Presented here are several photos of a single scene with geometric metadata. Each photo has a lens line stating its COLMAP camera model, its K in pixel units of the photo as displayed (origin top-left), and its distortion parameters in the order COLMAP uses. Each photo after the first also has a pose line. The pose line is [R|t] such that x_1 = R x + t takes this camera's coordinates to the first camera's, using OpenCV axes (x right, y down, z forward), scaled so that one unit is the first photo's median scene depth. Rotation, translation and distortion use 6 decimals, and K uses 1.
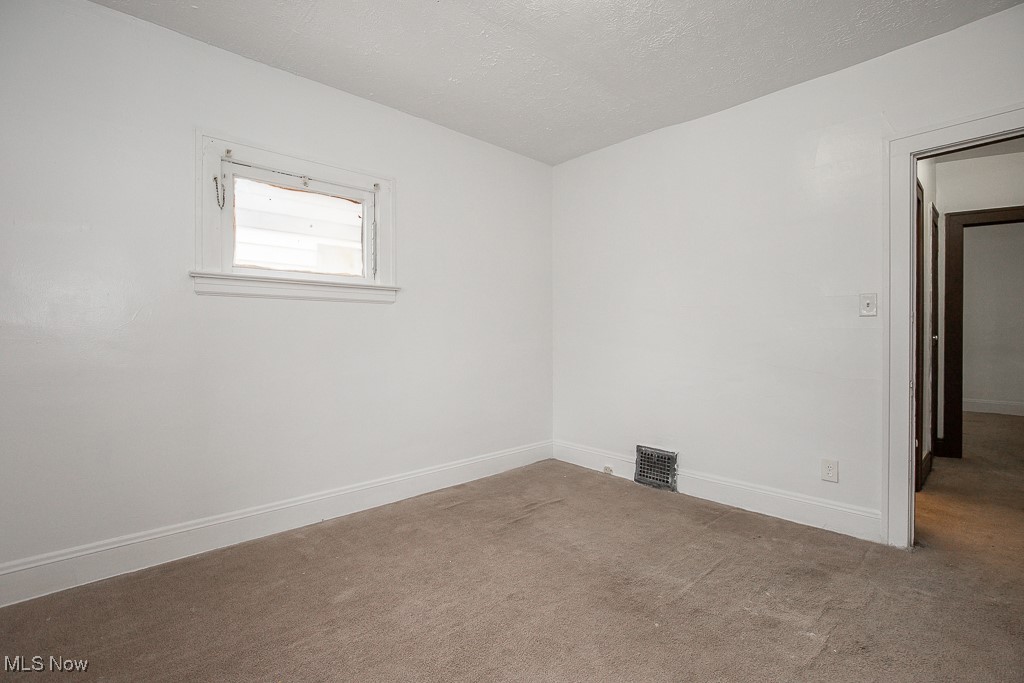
lens RADIAL K [[474.8, 0, 514.2], [0, 474.8, 336.0], [0, 0, 1]] dist [-0.003926, 0.000063]
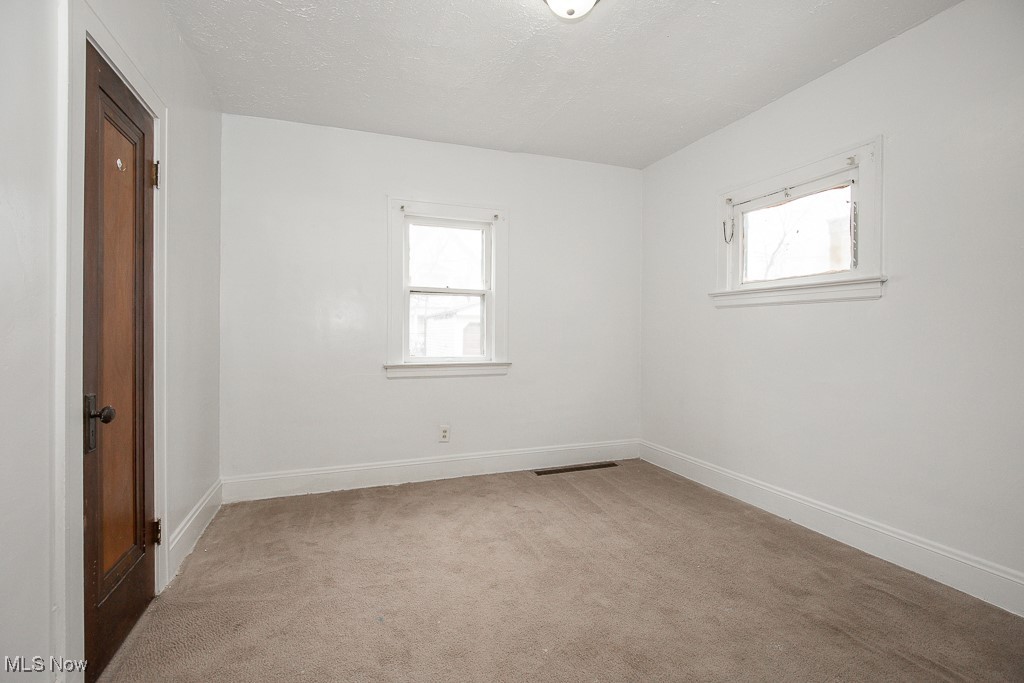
lens RADIAL K [[474.8, 0, 514.2], [0, 474.8, 336.0], [0, 0, 1]] dist [-0.003926, 0.000063]
pose [[-0.371229, 0.005519, -0.928525, 1.854710], [-0.017016, 0.999774, 0.012745, -0.022427], [0.928385, 0.020531, -0.371051, 2.006525]]
